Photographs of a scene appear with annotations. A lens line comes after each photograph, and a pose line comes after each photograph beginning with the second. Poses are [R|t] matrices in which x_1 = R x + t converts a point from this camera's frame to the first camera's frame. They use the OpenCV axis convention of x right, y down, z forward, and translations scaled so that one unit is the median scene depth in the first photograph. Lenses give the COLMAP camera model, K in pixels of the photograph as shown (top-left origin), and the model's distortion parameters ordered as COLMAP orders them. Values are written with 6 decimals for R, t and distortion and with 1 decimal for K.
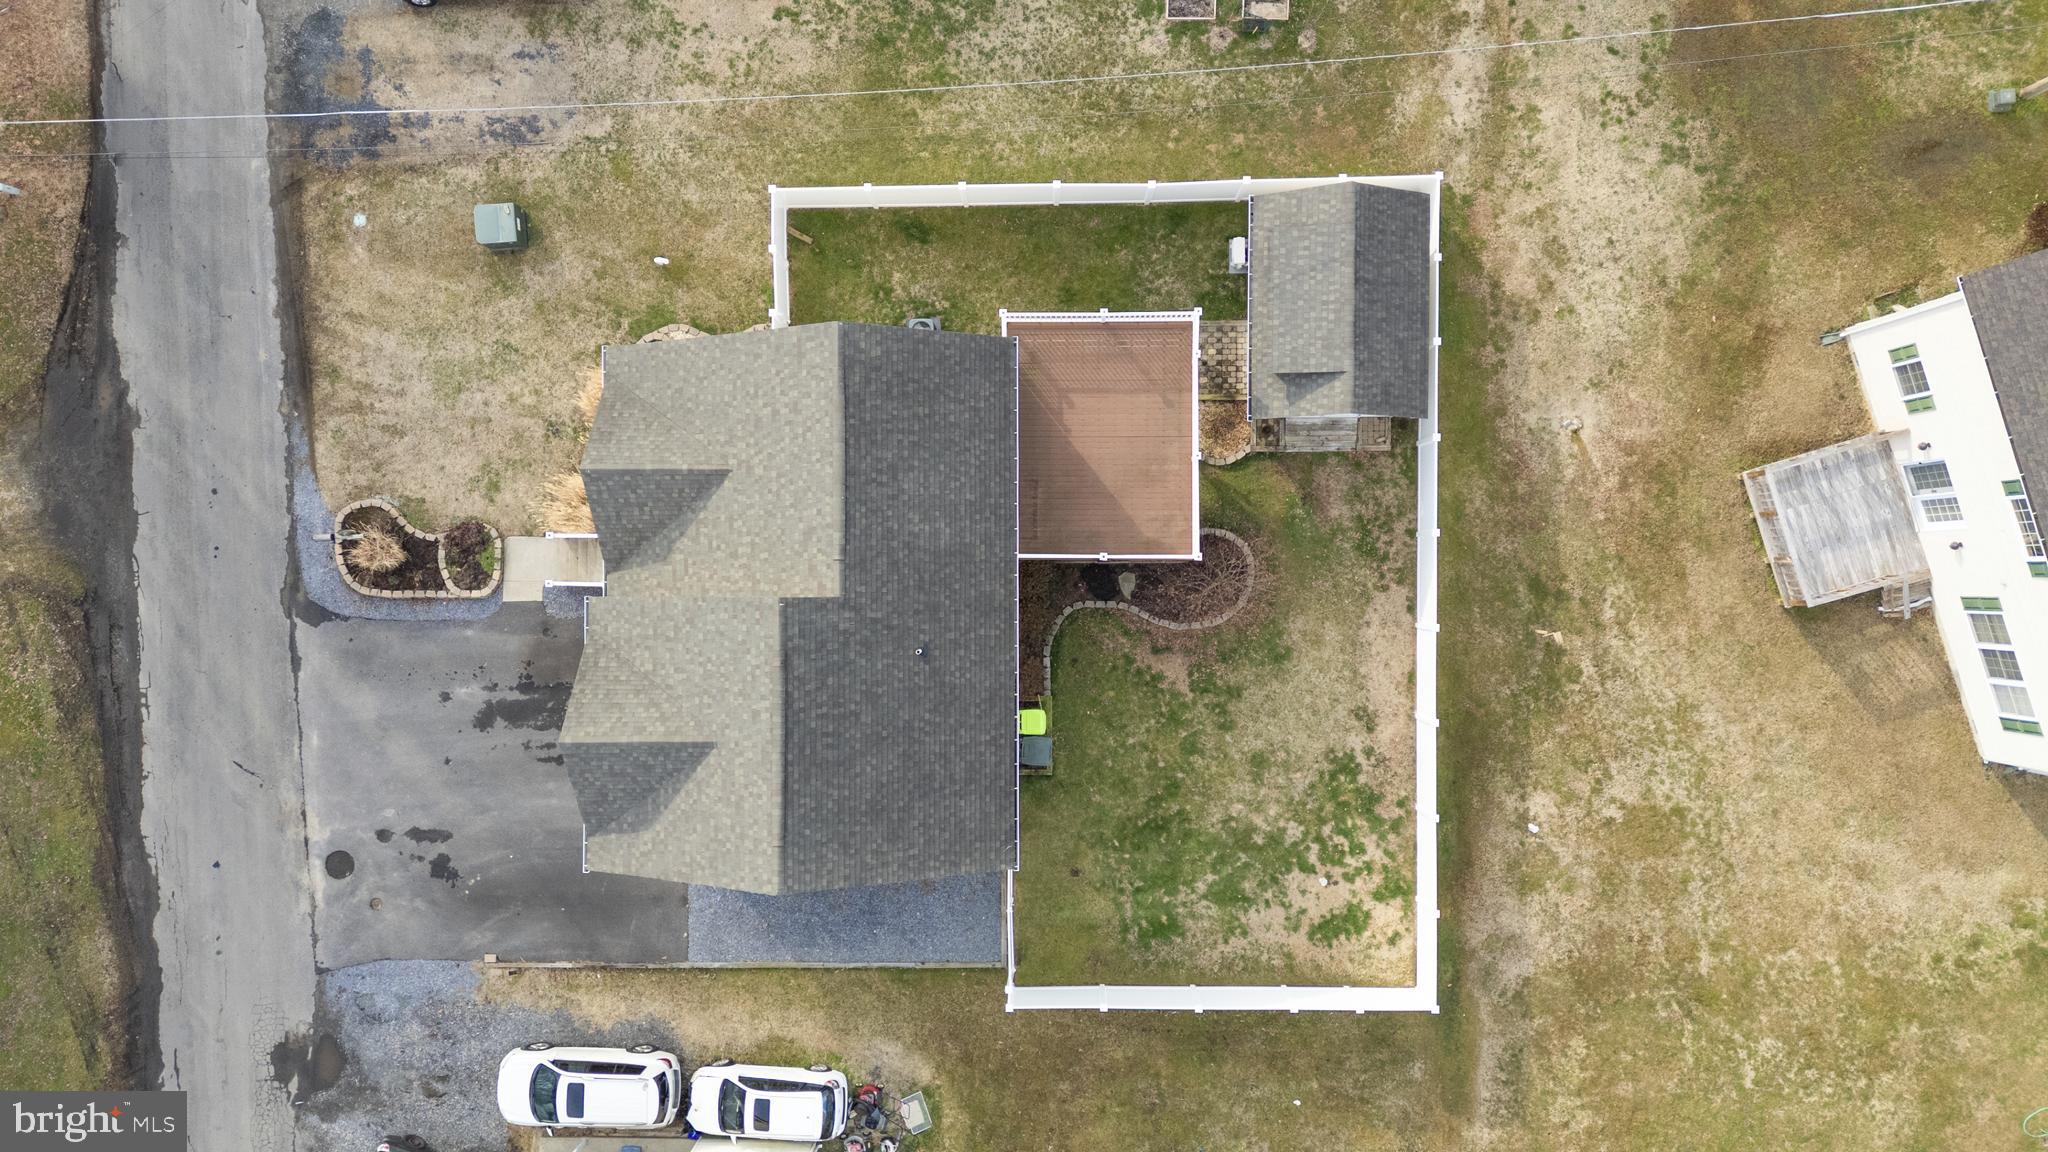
lens RADIAL K [[1492.2, 0, 1023.4], [0, 1492.2, 578.4], [0, 0, 1]] dist [0.054555, -0.038077]
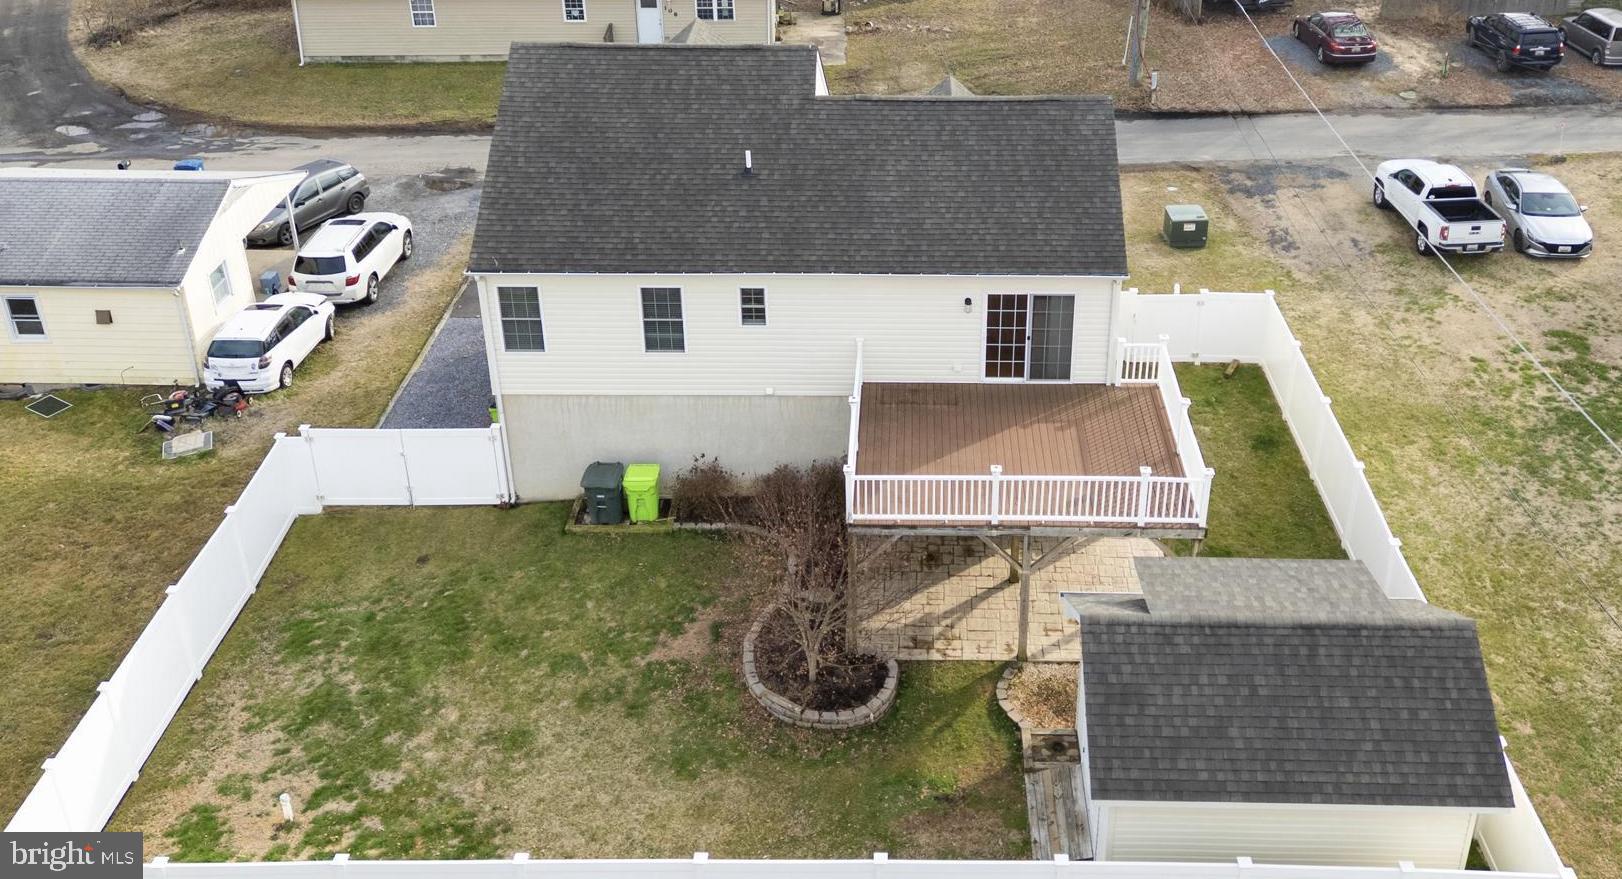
lens RADIAL K [[1503.8, 0, 882.2], [0, 1503.8, 265.0], [0, 0, 1]] dist [0.022265, 0.000000]
pose [[-0.016578, 0.452166, -0.891780, 0.620306], [-0.999850, -0.002962, 0.017085, -0.037468], [0.005084, 0.891929, 0.452147, 0.546088]]
